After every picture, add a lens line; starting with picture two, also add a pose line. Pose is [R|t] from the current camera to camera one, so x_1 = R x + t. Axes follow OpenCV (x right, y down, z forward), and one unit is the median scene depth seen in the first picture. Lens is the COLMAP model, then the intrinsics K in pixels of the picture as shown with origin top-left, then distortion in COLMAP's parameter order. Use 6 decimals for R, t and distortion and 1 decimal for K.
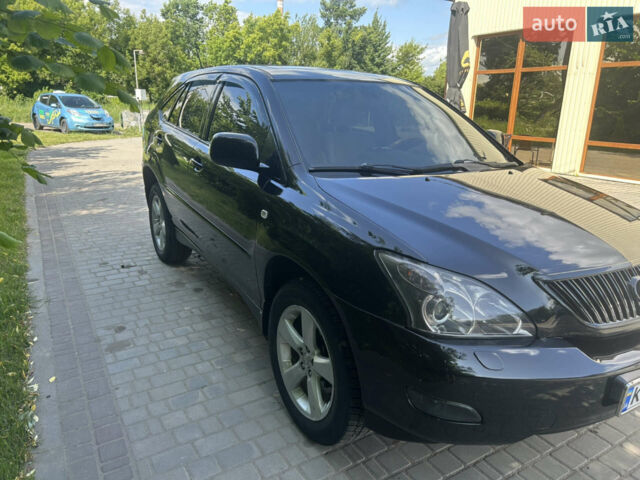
lens RADIAL K [[486.2, 0, 316.8], [0, 486.2, 240.7], [0, 0, 1]] dist [0.018579, -0.002535]
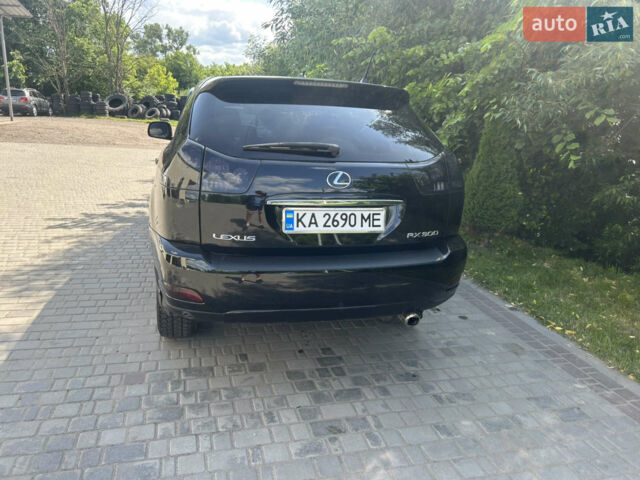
lens RADIAL K [[486.2, 0, 316.8], [0, 486.2, 240.7], [0, 0, 1]] dist [0.018579, -0.002535]
pose [[-0.961856, -0.149216, 0.229275, -0.402112], [-0.008648, 0.854300, 0.519709, -0.578292], [-0.273419, 0.497902, -0.823004, 1.906528]]
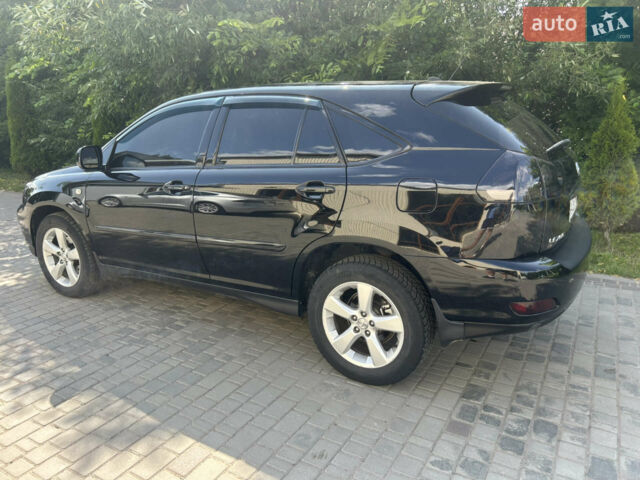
lens RADIAL K [[486.2, 0, 316.8], [0, 486.2, 240.7], [0, 0, 1]] dist [0.018579, -0.002535]
pose [[-0.863470, 0.109675, -0.492332, 0.408035], [-0.155063, 0.871089, 0.466004, -0.510958], [0.479974, 0.478723, -0.735153, 1.756115]]
